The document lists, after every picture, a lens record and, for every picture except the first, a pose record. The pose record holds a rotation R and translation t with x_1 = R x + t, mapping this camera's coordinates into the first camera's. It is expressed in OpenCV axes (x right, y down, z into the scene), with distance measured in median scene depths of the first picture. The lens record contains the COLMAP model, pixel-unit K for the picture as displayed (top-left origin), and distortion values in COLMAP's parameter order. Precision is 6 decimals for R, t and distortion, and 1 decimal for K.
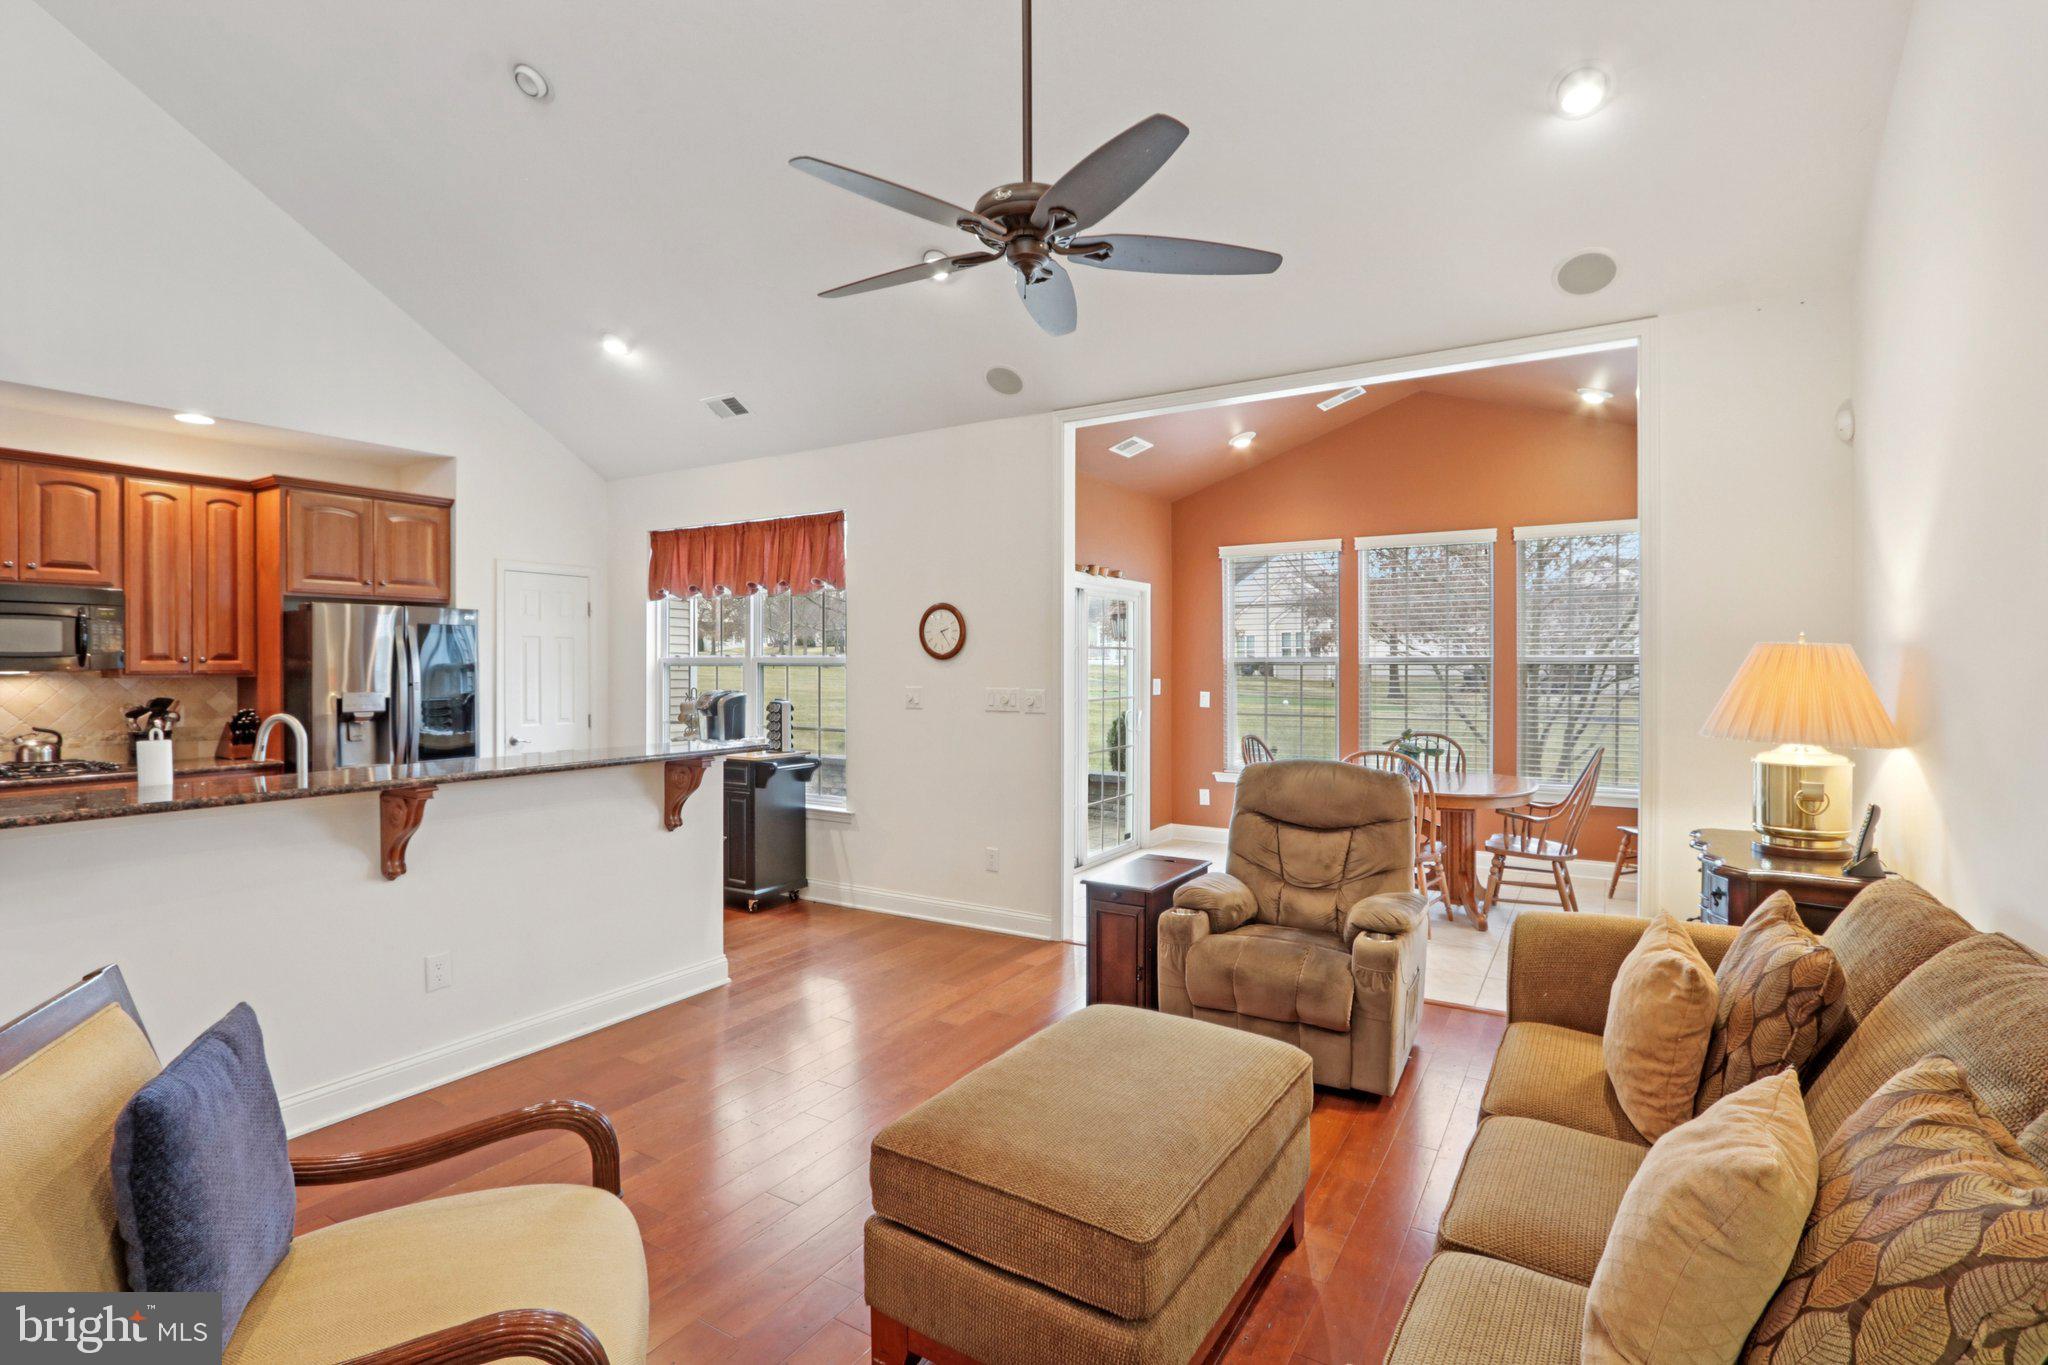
lens RADIAL K [[985.6, 0, 984.0], [0, 985.6, 663.0], [0, 0, 1]] dist [0.024943, 0.000371]
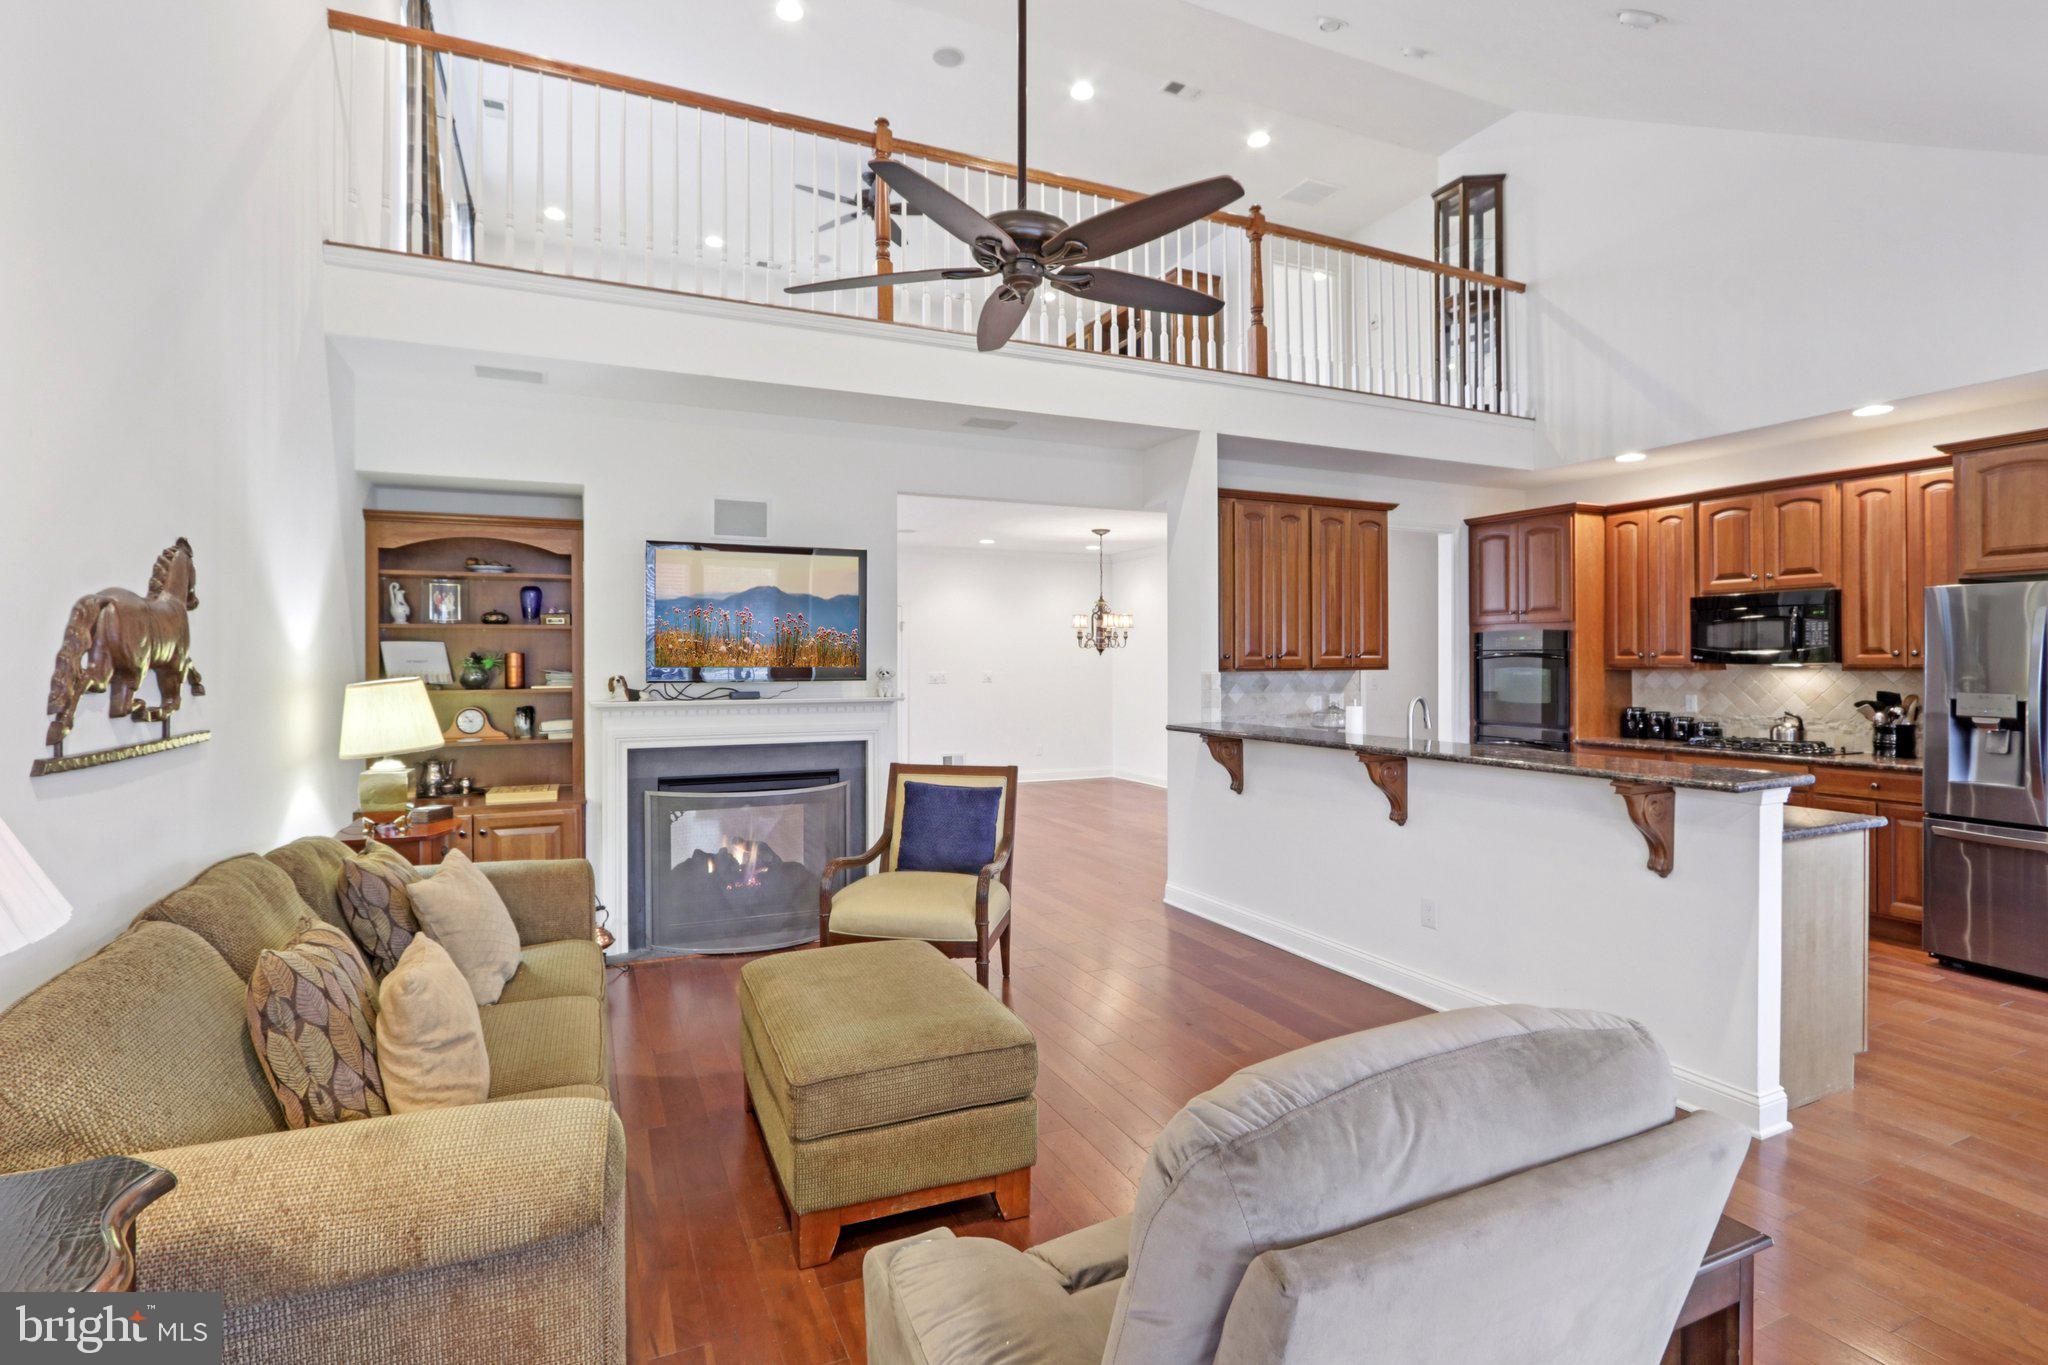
lens RADIAL K [[986.3, 0, 1016.7], [0, 986.3, 663.5], [0, 0, 1]] dist [-0.019497, 0.005965]
pose [[-0.529330, 0.006122, -0.848394, 0.464429], [0.006039, 0.999976, 0.003449, -0.001814], [0.848394, -0.003298, -0.529355, 0.762997]]
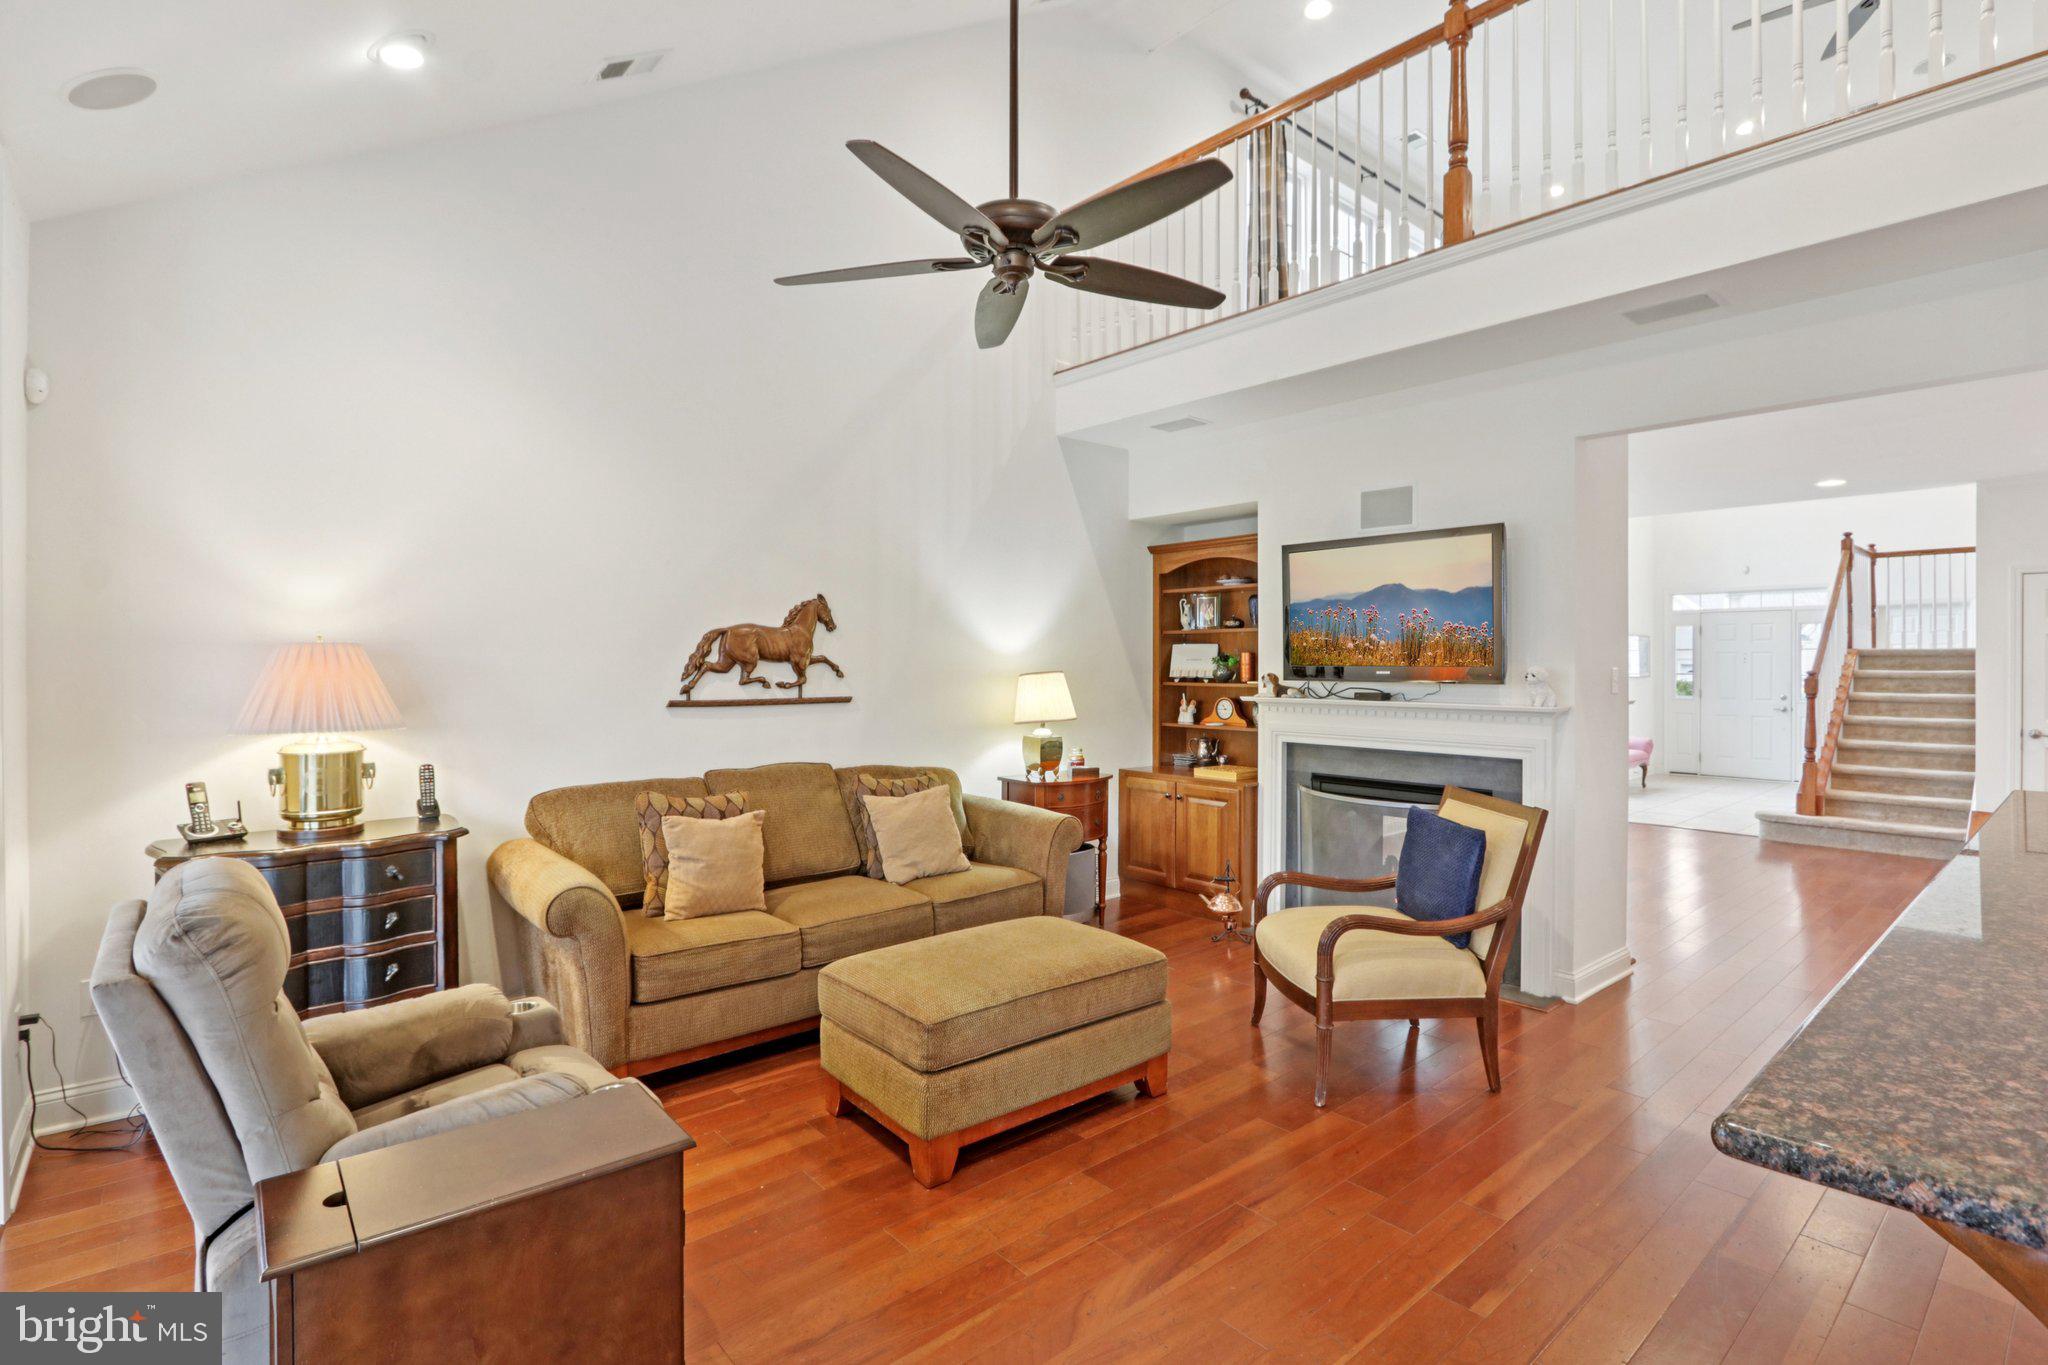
lens RADIAL K [[979.2, 0, 1019.1], [0, 979.2, 671.4], [0, 0, 1]] dist [-0.026751, 0.000060]
pose [[-0.961029, -0.002745, 0.276435, -0.112524], [-0.000687, 0.999971, 0.007543, 0.001383], [-0.276448, 0.007060, -0.961003, 0.968677]]
